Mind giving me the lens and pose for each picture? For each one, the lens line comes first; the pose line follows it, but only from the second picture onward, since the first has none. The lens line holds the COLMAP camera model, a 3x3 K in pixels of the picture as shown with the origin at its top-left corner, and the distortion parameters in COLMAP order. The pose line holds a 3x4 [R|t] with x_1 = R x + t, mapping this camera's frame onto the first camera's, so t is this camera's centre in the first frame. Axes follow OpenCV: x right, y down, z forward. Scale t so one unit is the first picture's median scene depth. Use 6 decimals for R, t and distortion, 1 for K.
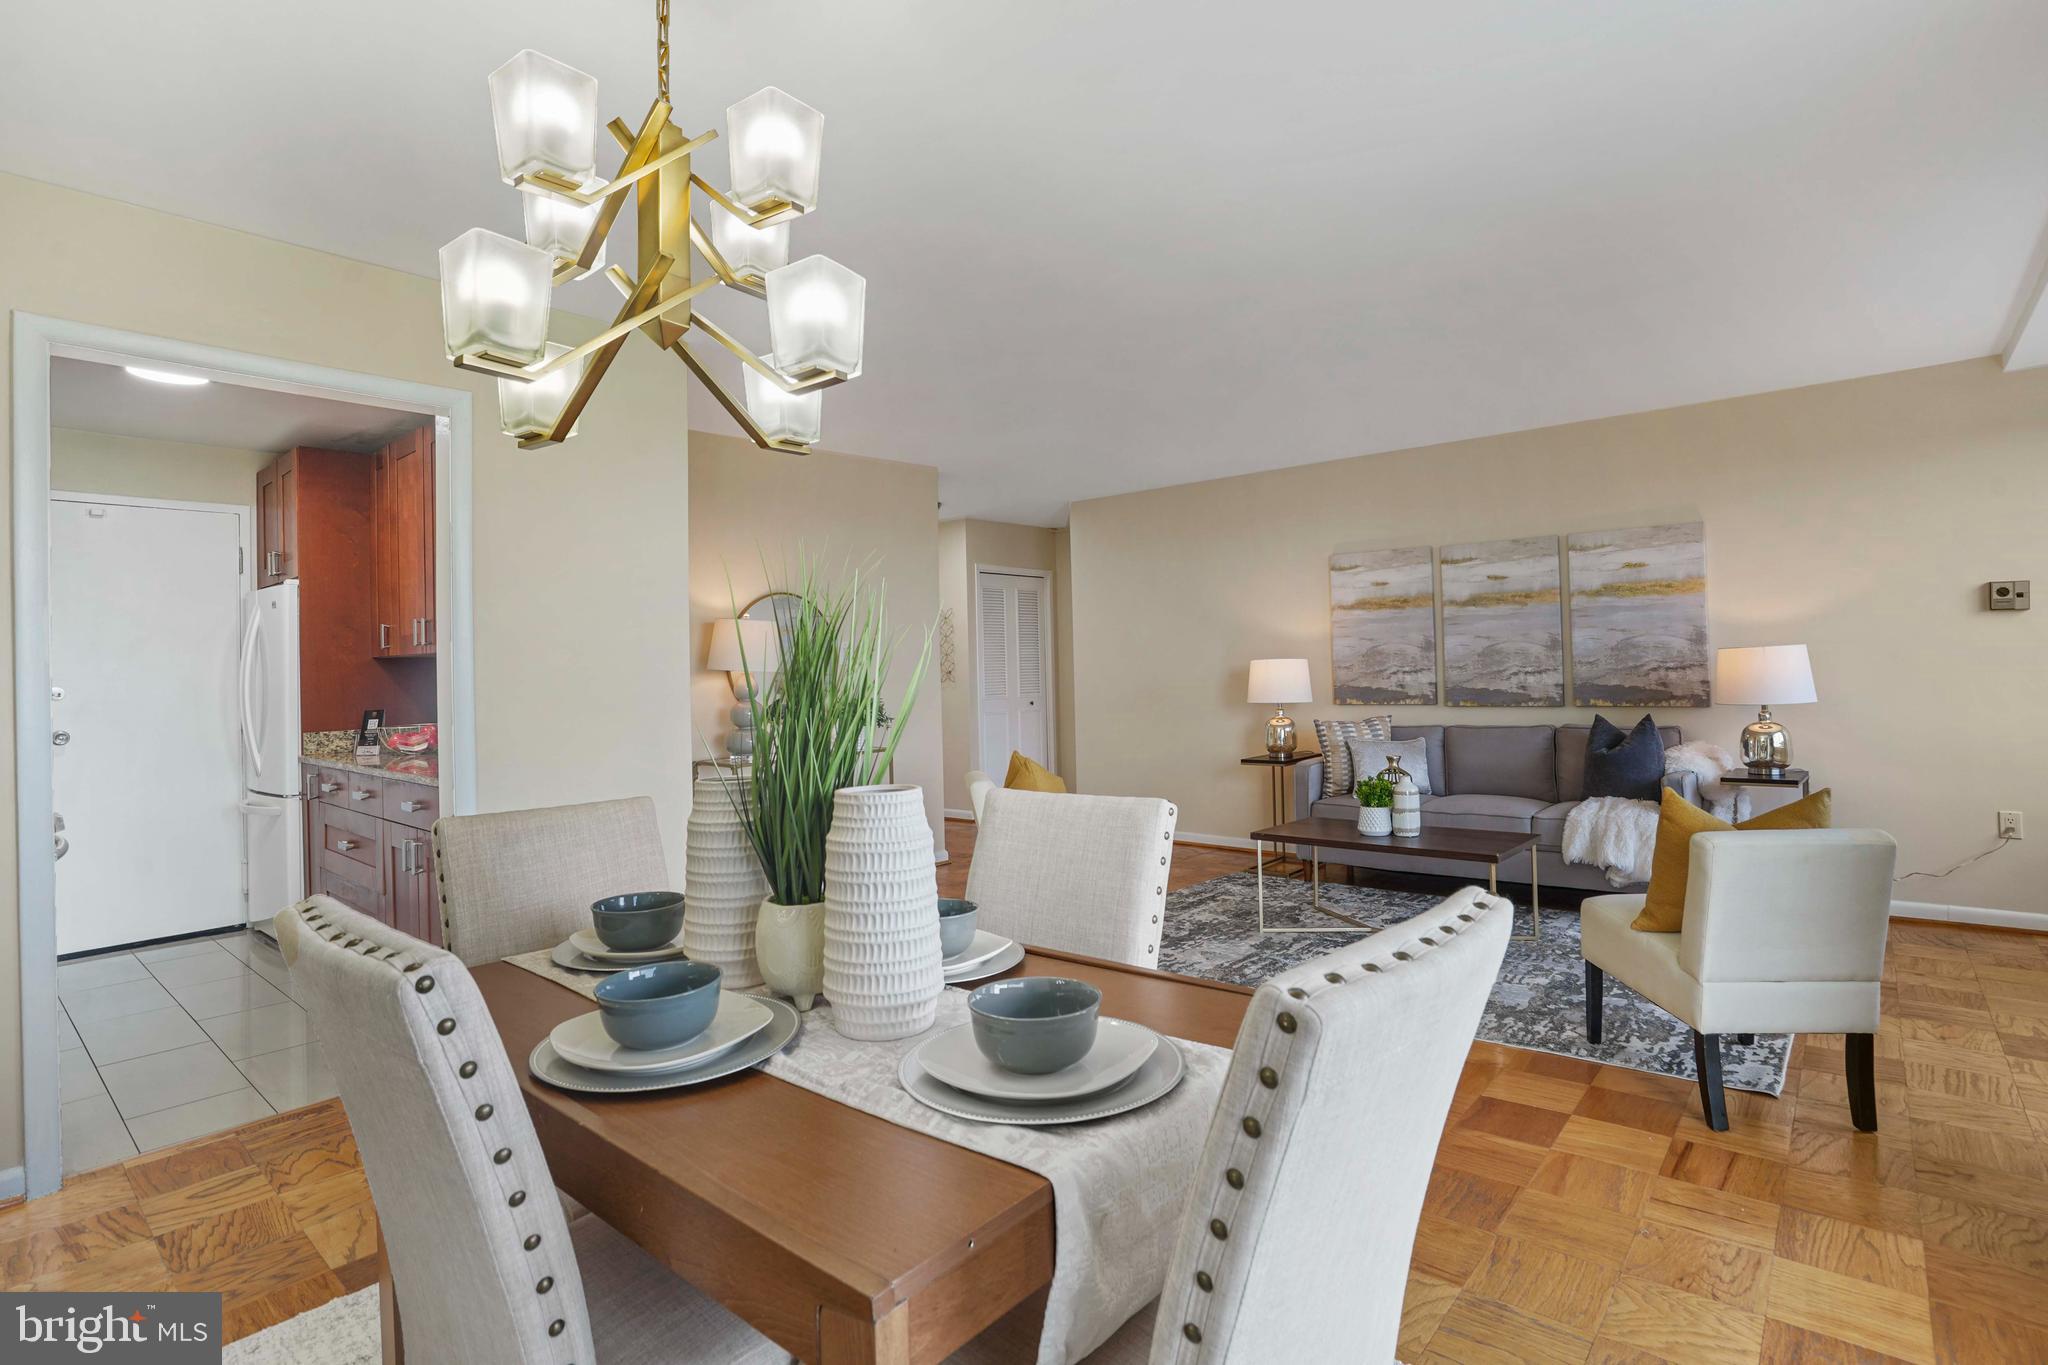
lens RADIAL K [[982.0, 0, 1060.4], [0, 982.0, 651.3], [0, 0, 1]] dist [-0.034298, 0.000155]
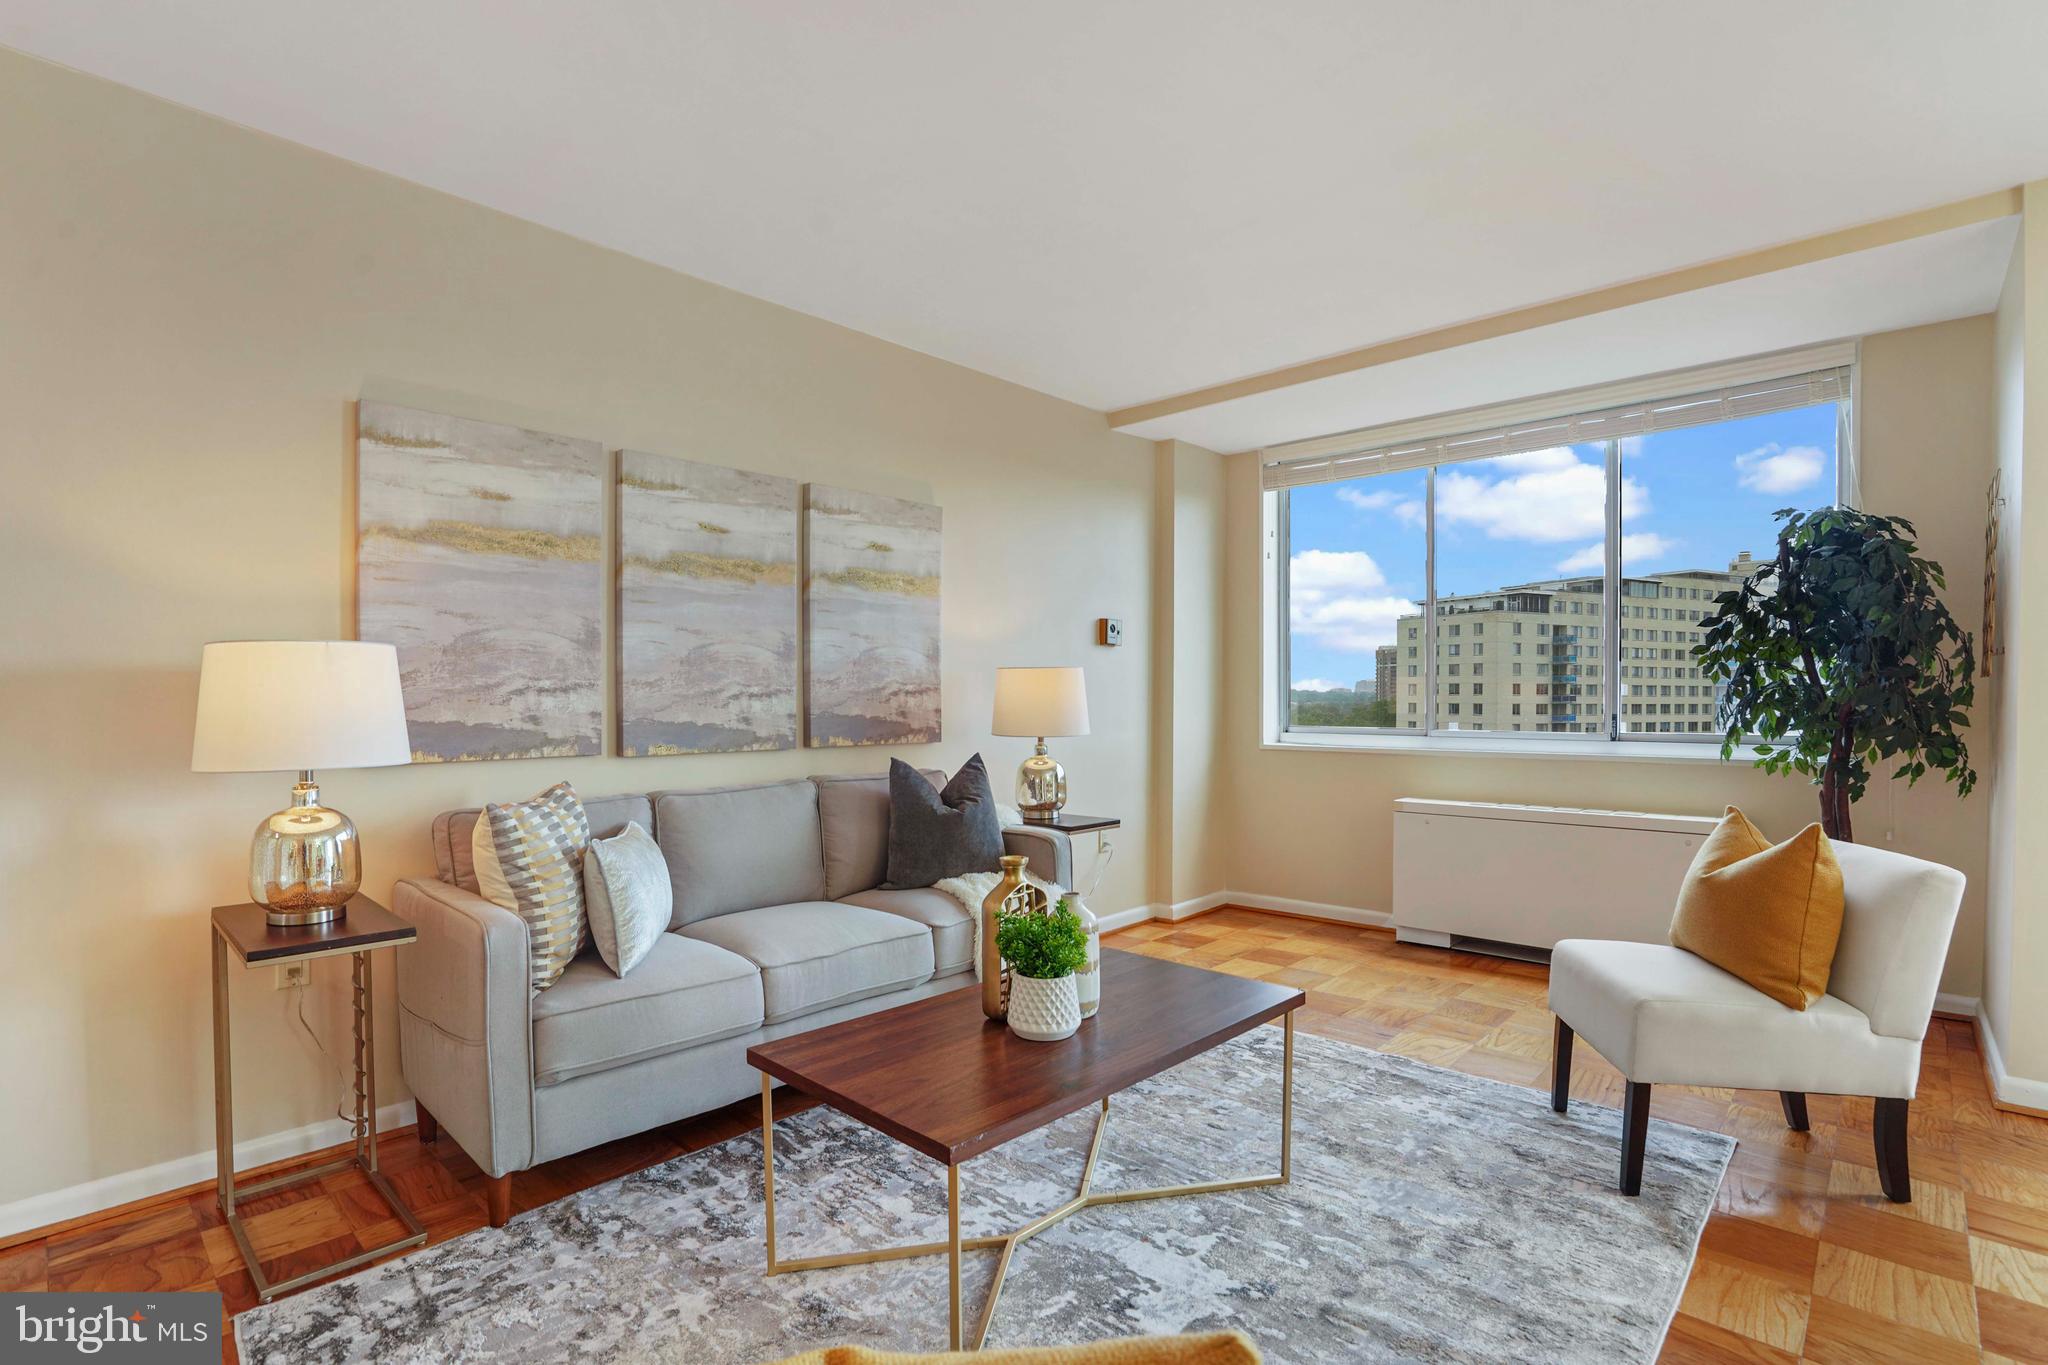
lens RADIAL K [[1007.2, 0, 1067.3], [0, 1007.2, 699.7], [0, 0, 1]] dist [-0.037205, 0.000126]
pose [[0.045668, 0.010529, 0.998901, -0.138099], [-0.027503, 0.999579, -0.009279, 0.026070], [-0.998578, -0.027049, 0.045939, 0.806337]]
